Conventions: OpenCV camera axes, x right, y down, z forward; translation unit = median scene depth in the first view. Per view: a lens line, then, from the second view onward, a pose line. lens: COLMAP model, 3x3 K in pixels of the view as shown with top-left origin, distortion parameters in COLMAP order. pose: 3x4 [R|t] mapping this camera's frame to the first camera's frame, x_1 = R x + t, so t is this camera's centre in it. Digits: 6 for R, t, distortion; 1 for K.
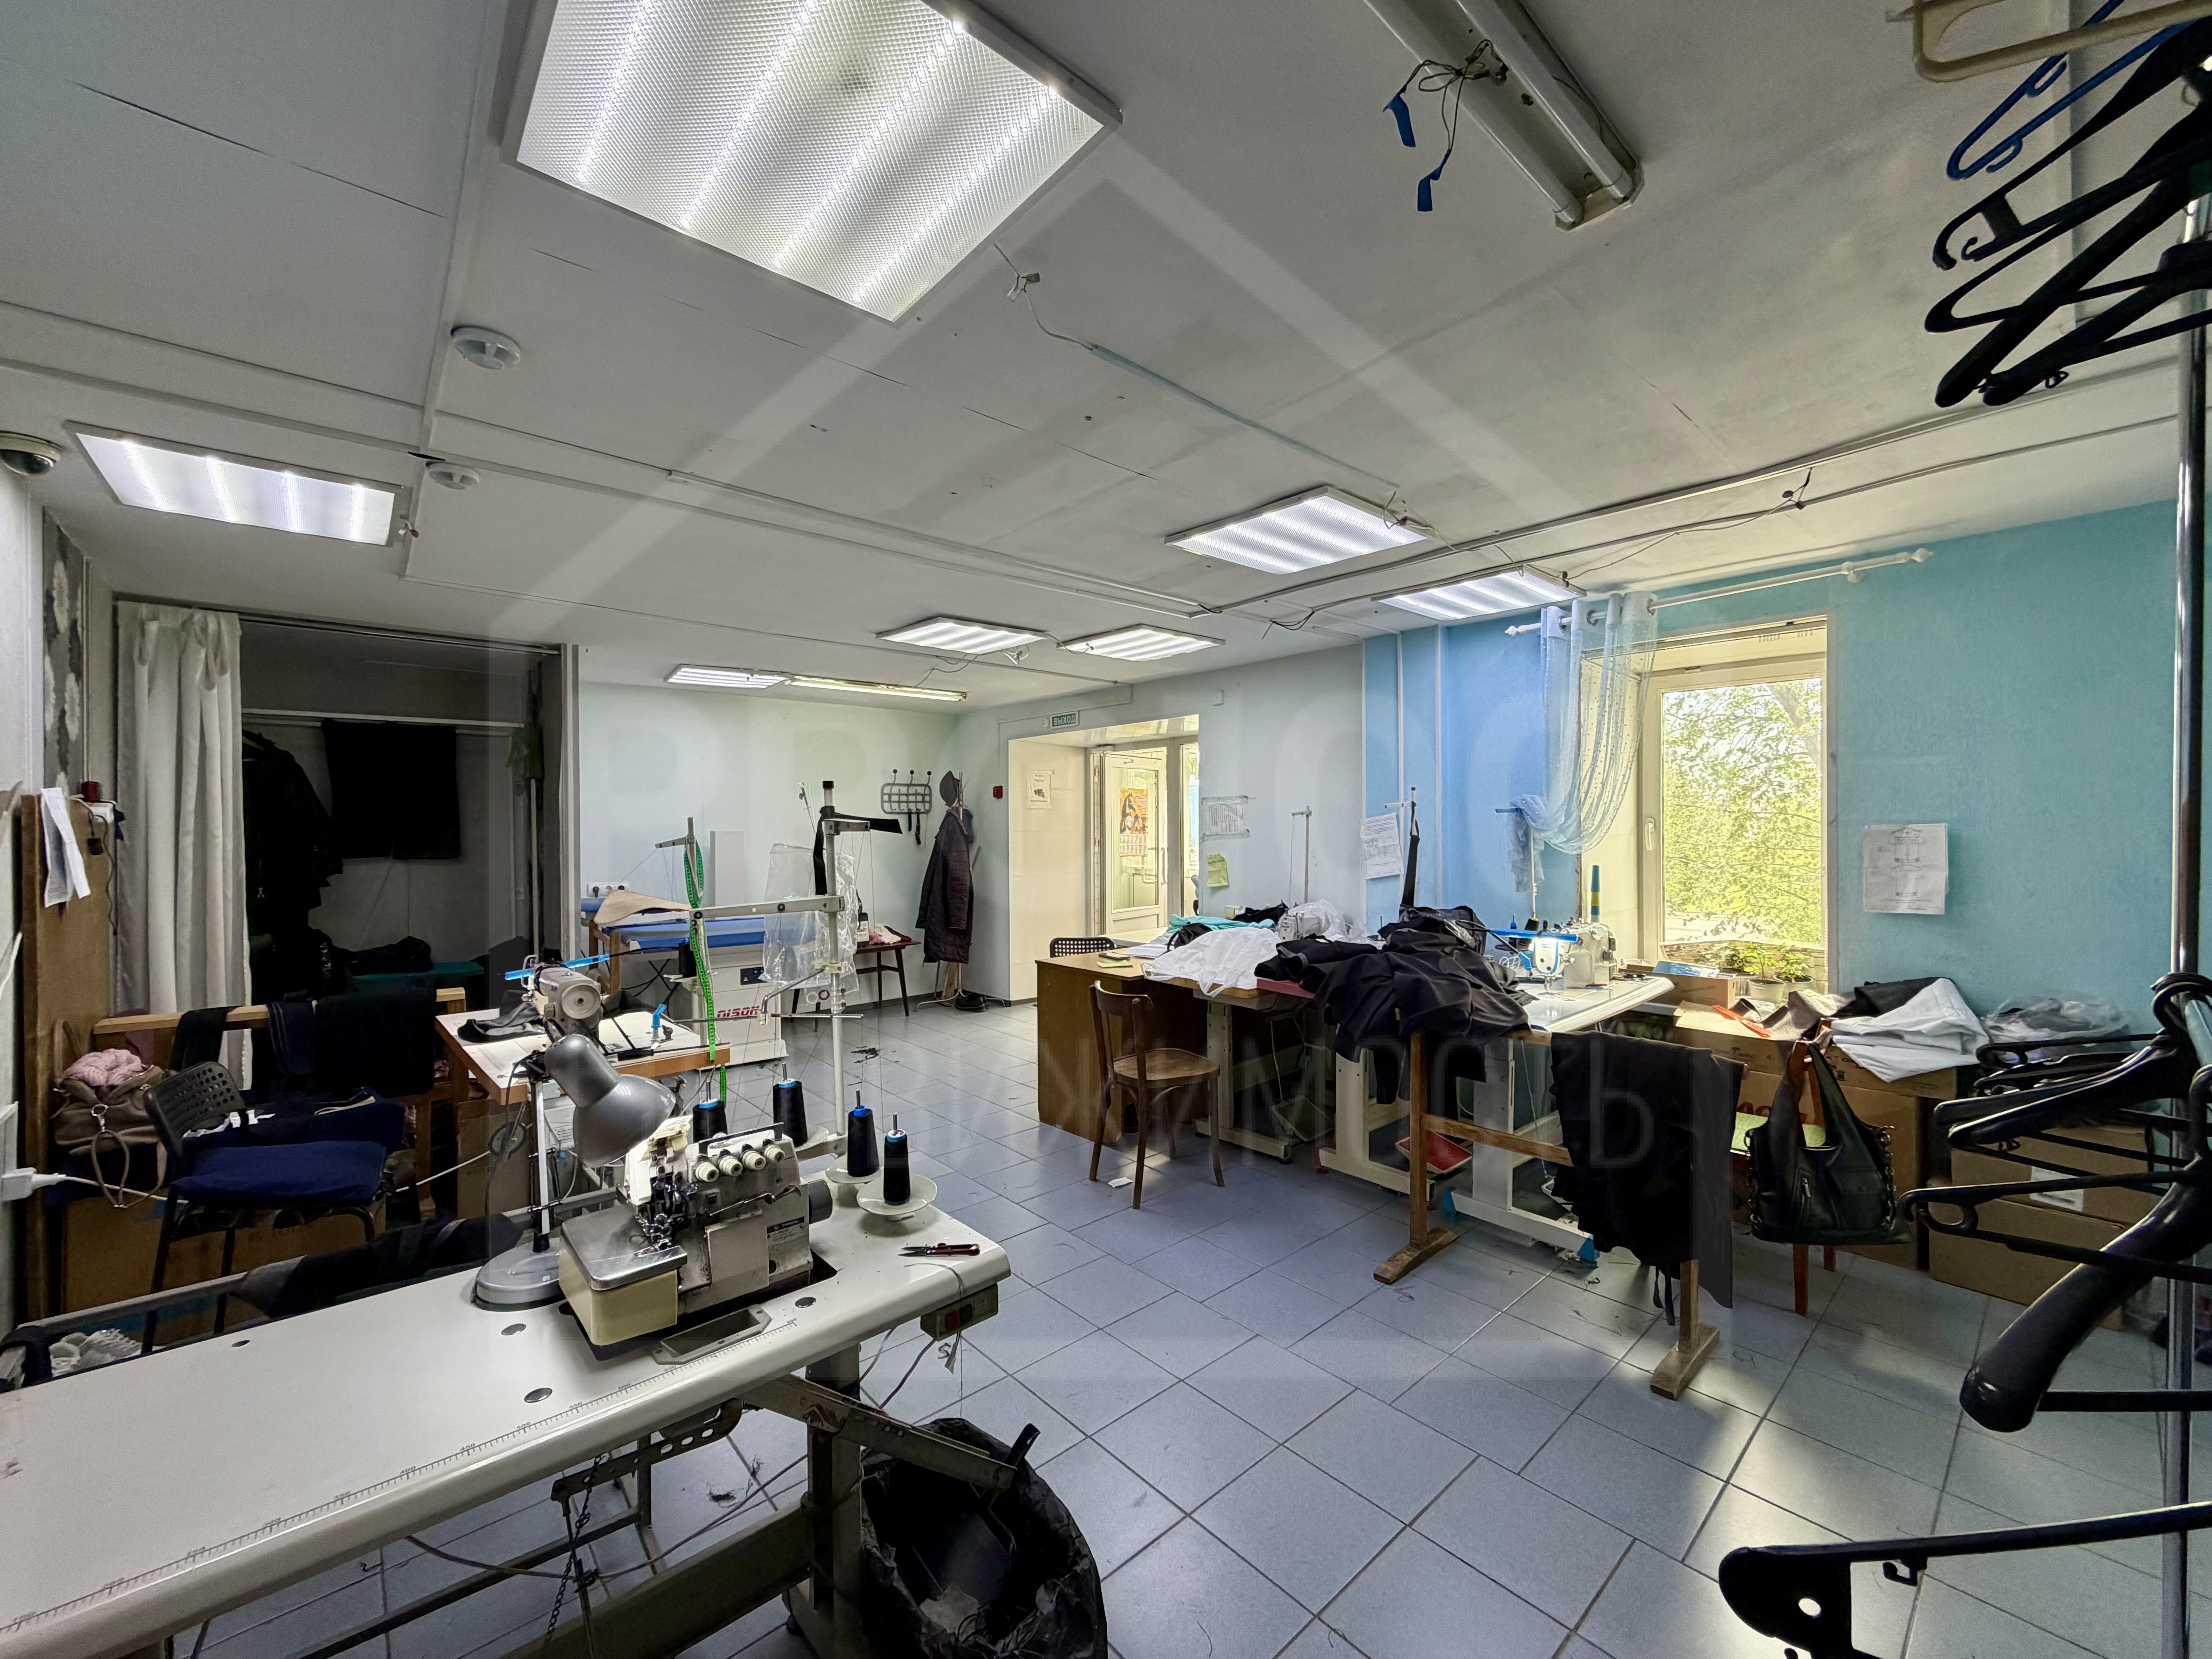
lens RADIAL K [[878.4, 0, 1101.0], [0, 878.4, 828.8], [0, 0, 1]] dist [0.000896, -0.000204]
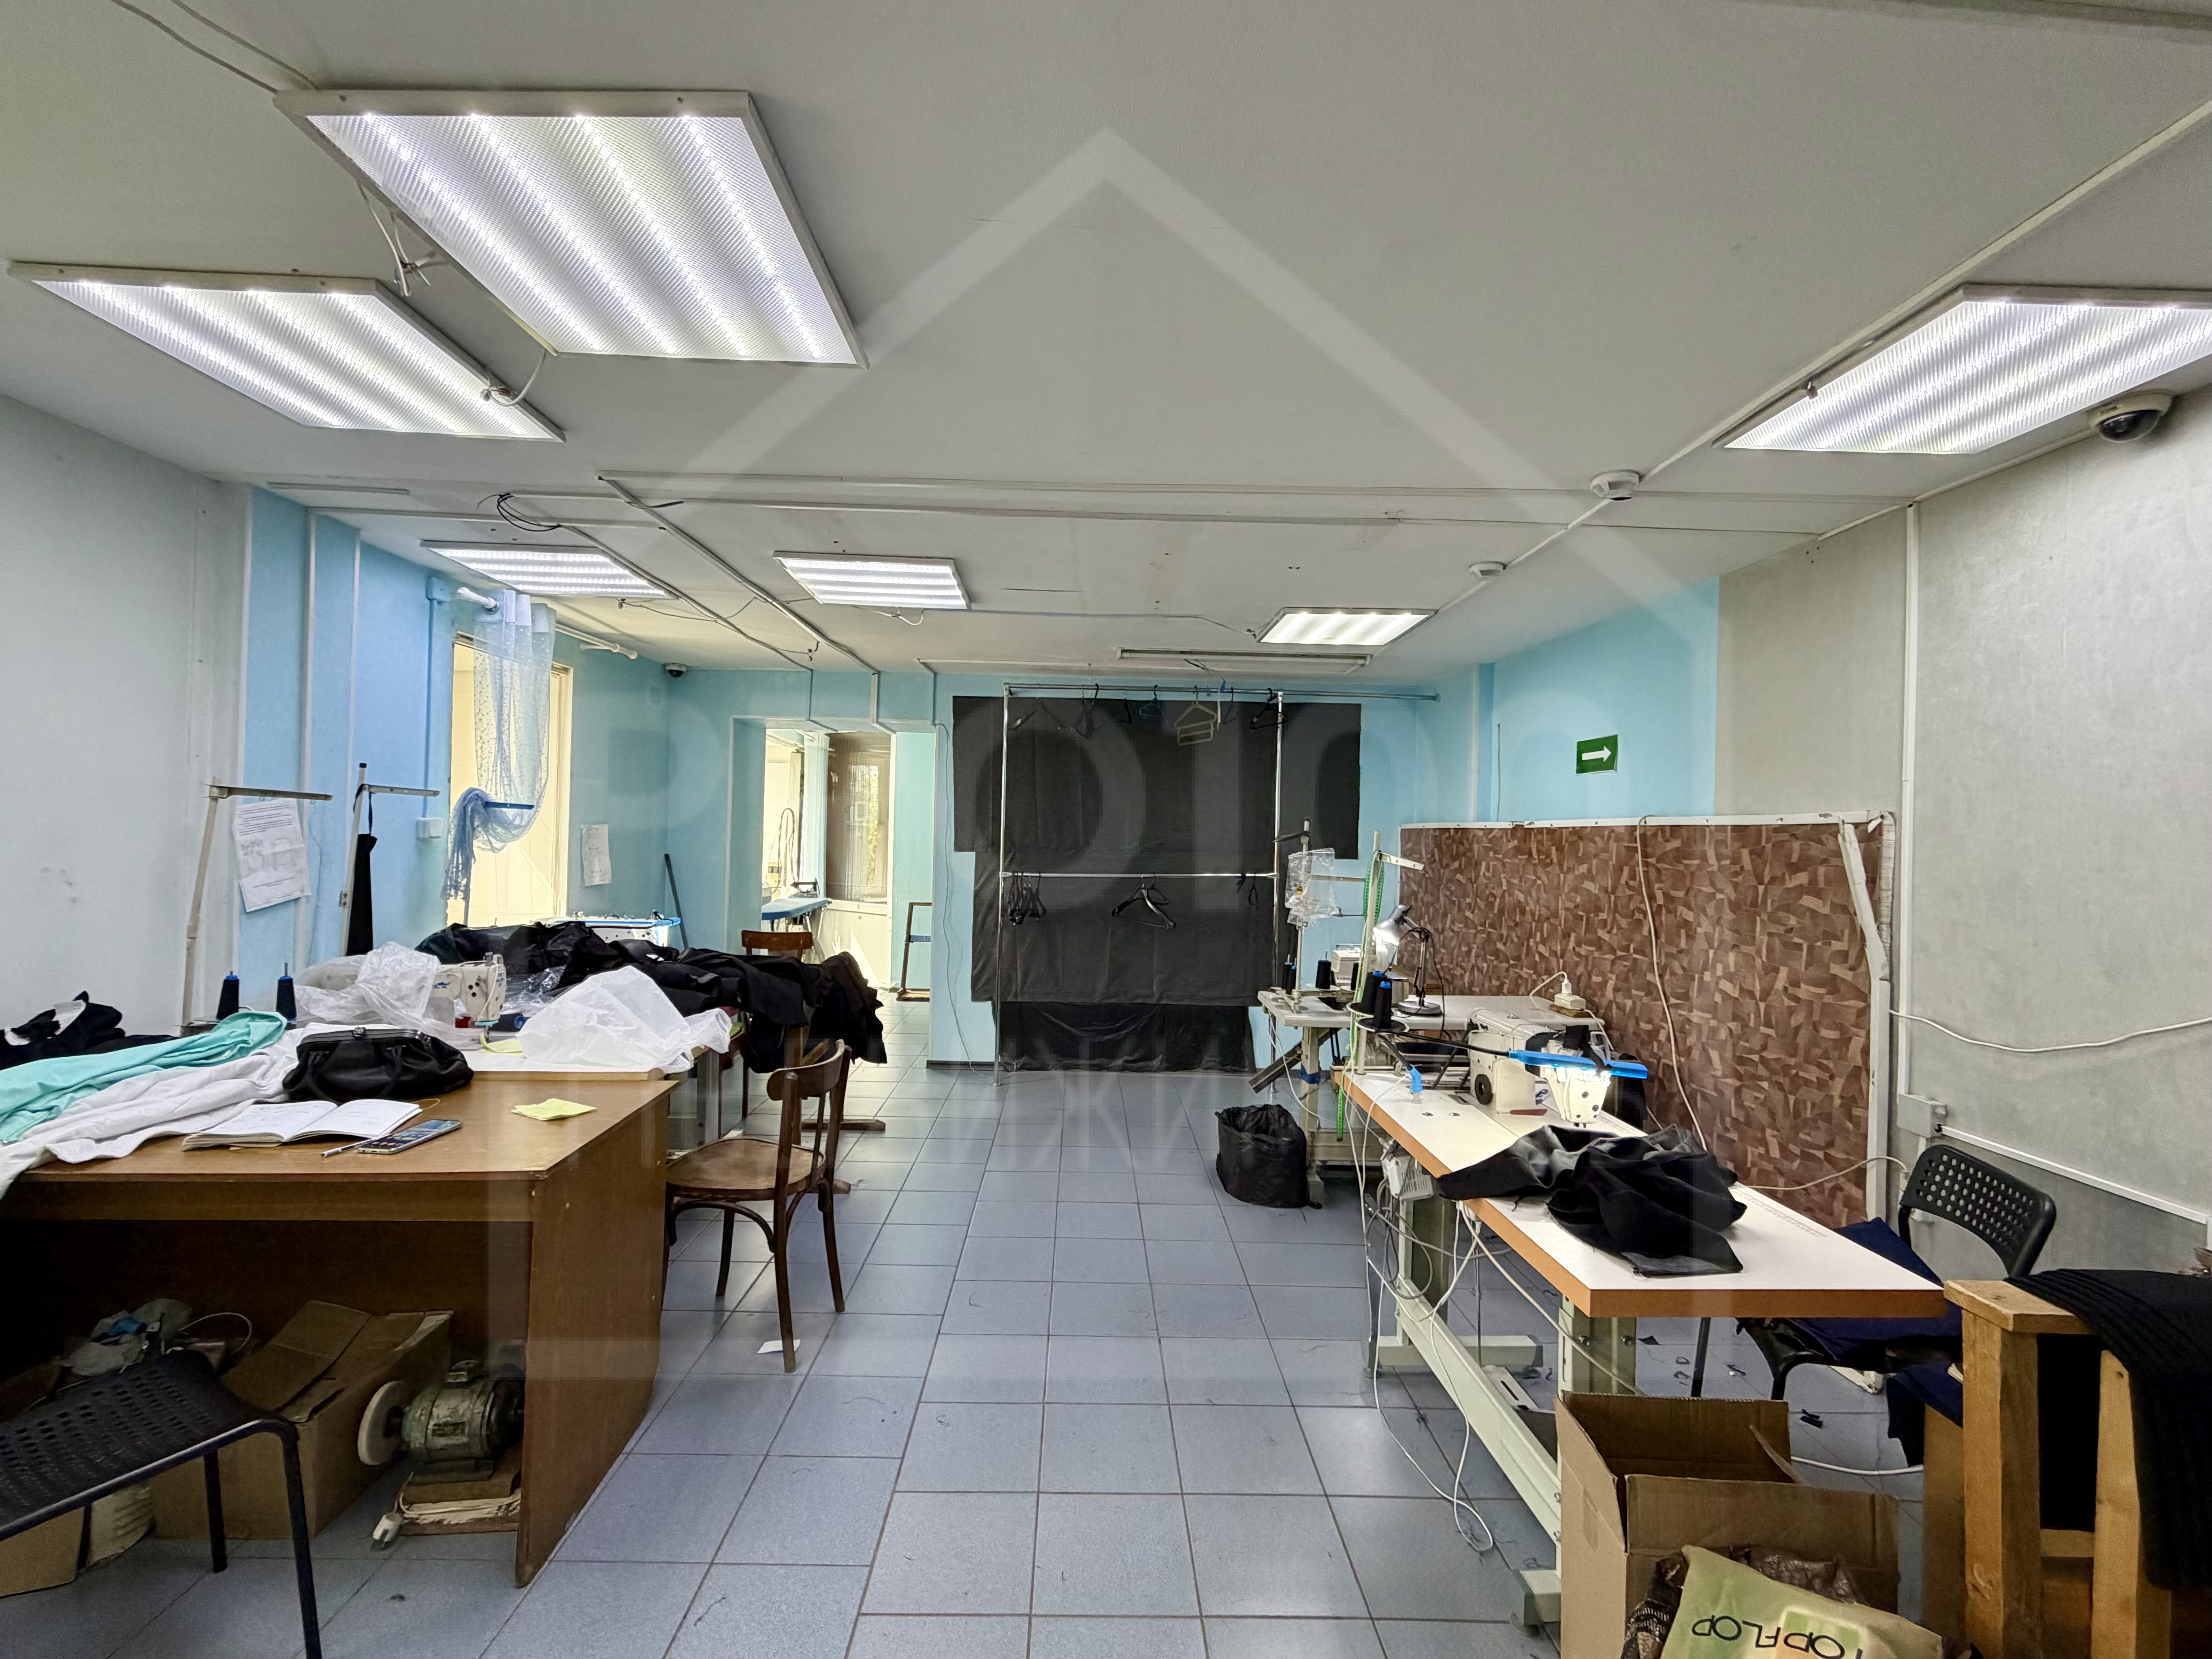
lens RADIAL K [[917.2, 0, 1103.5], [0, 917.2, 833.6], [0, 0, 1]] dist [-0.000121, -0.000269]
pose [[-0.764244, -0.008754, 0.644867, -0.506272], [-0.012534, 0.999921, -0.001280, 0.000623], [-0.644805, -0.009061, -0.764293, 1.114766]]
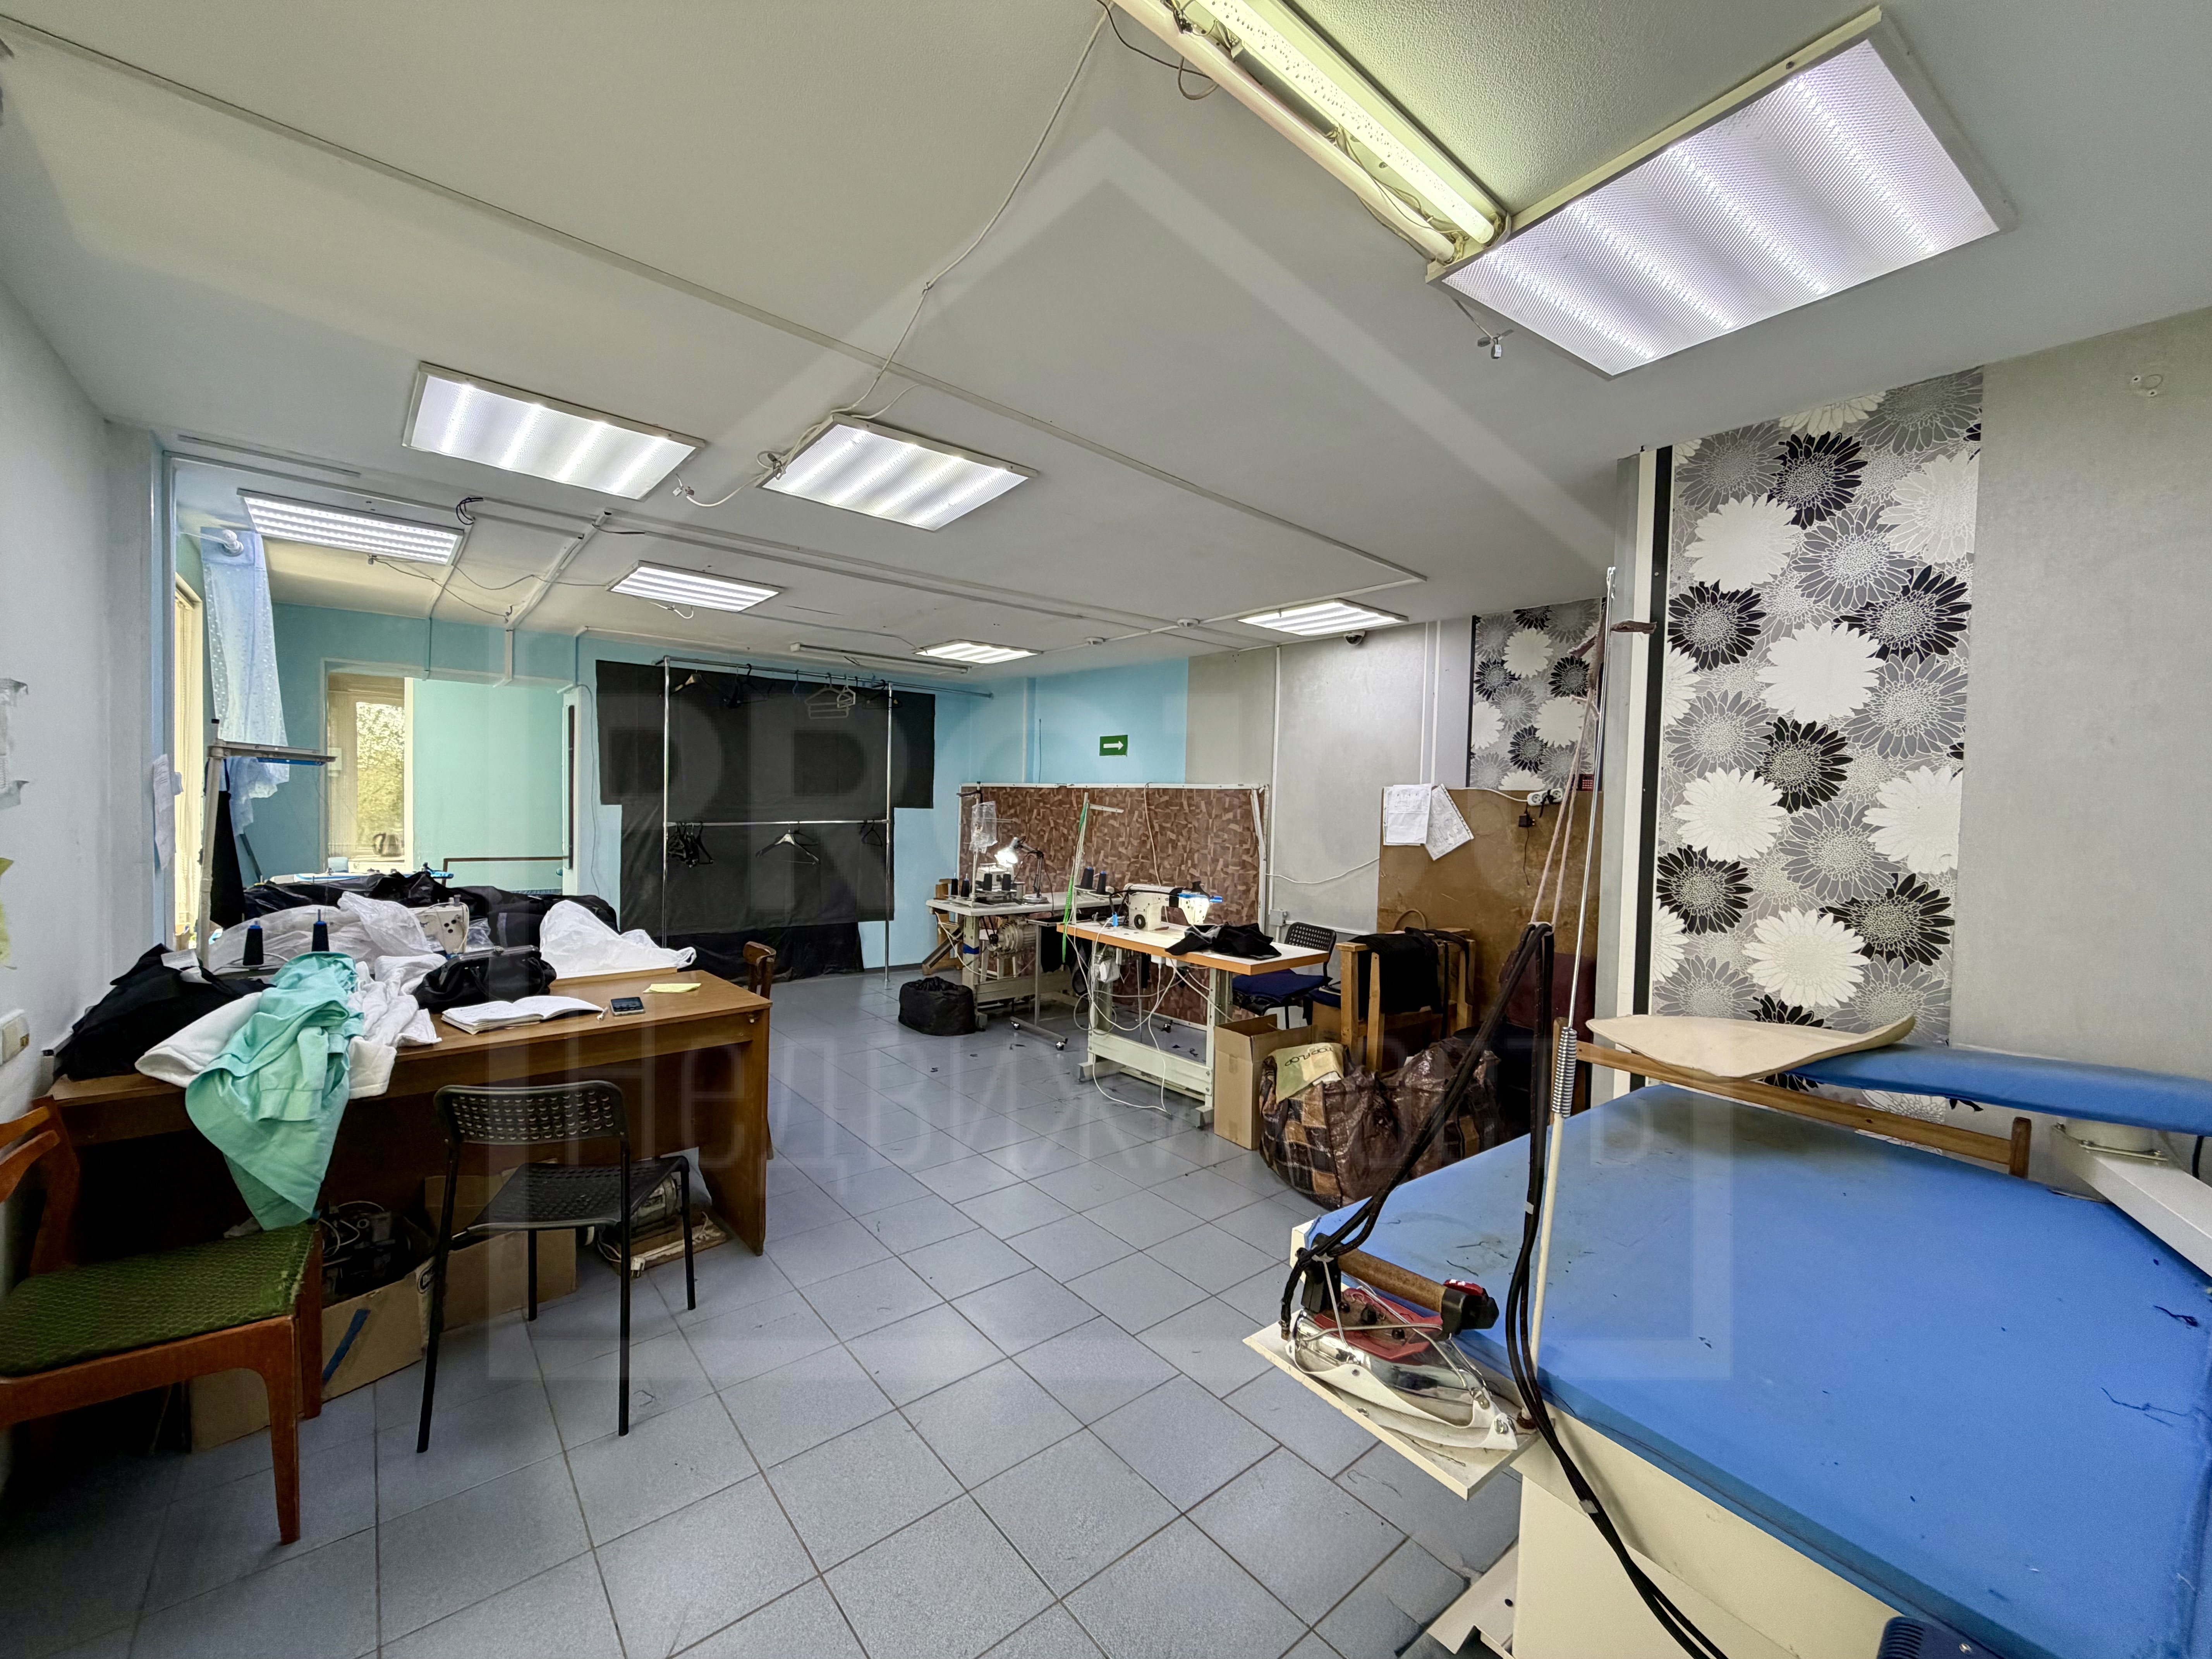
lens RADIAL K [[878.4, 0, 1101.0], [0, 878.4, 828.8], [0, 0, 1]] dist [0.000896, -0.000204]
pose [[-0.999598, -0.018441, 0.021513, -0.311709], [-0.017586, 0.999074, 0.039266, -0.002158], [-0.022217, 0.038872, -0.998997, 1.575961]]
